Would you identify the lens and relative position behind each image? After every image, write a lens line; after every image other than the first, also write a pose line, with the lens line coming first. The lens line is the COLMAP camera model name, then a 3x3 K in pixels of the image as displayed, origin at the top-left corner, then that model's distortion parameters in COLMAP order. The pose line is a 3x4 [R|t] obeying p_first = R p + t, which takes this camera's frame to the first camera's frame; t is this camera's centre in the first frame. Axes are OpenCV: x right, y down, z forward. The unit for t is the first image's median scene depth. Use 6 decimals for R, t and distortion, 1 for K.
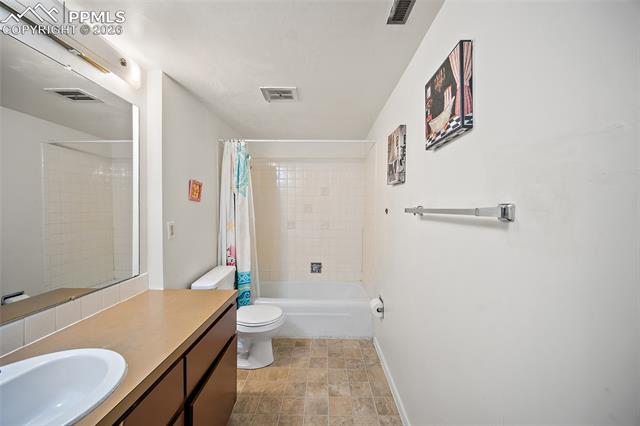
lens RADIAL K [[251.0, 0, 321.3], [0, 251.0, 211.3], [0, 0, 1]] dist [-0.000368, 0.000050]
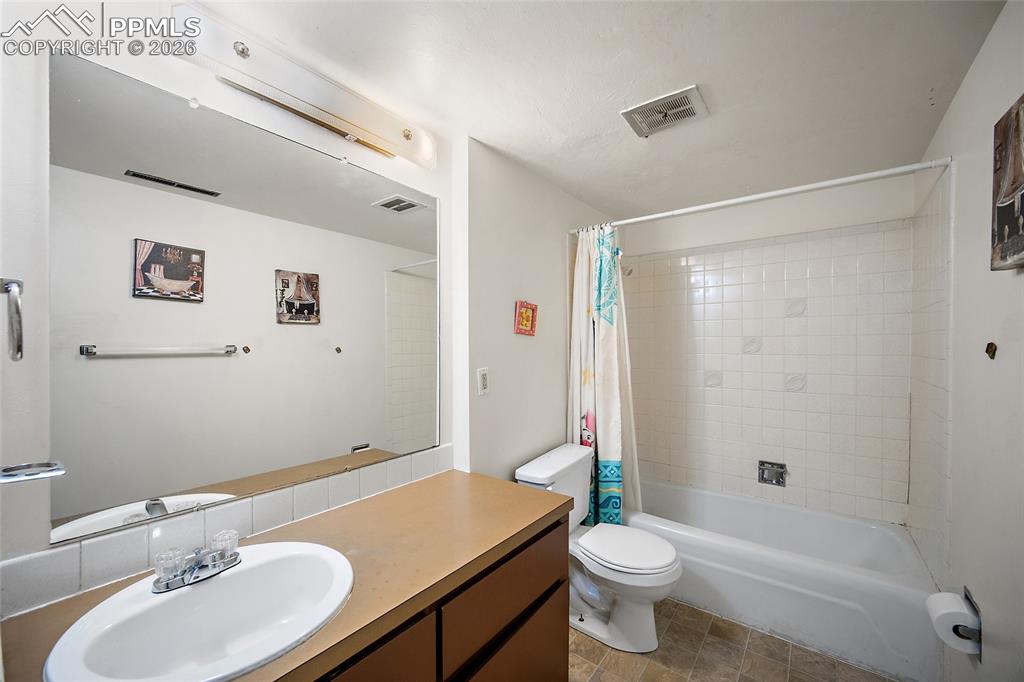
lens RADIAL K [[405.5, 0, 515.3], [0, 405.5, 350.8], [0, 0, 1]] dist [-0.001279, -0.000165]
pose [[0.803709, -0.002454, -0.595017, 0.059693], [0.001599, 0.999997, -0.001964, 0.000175], [0.595020, 0.000627, 0.803710, 0.156980]]
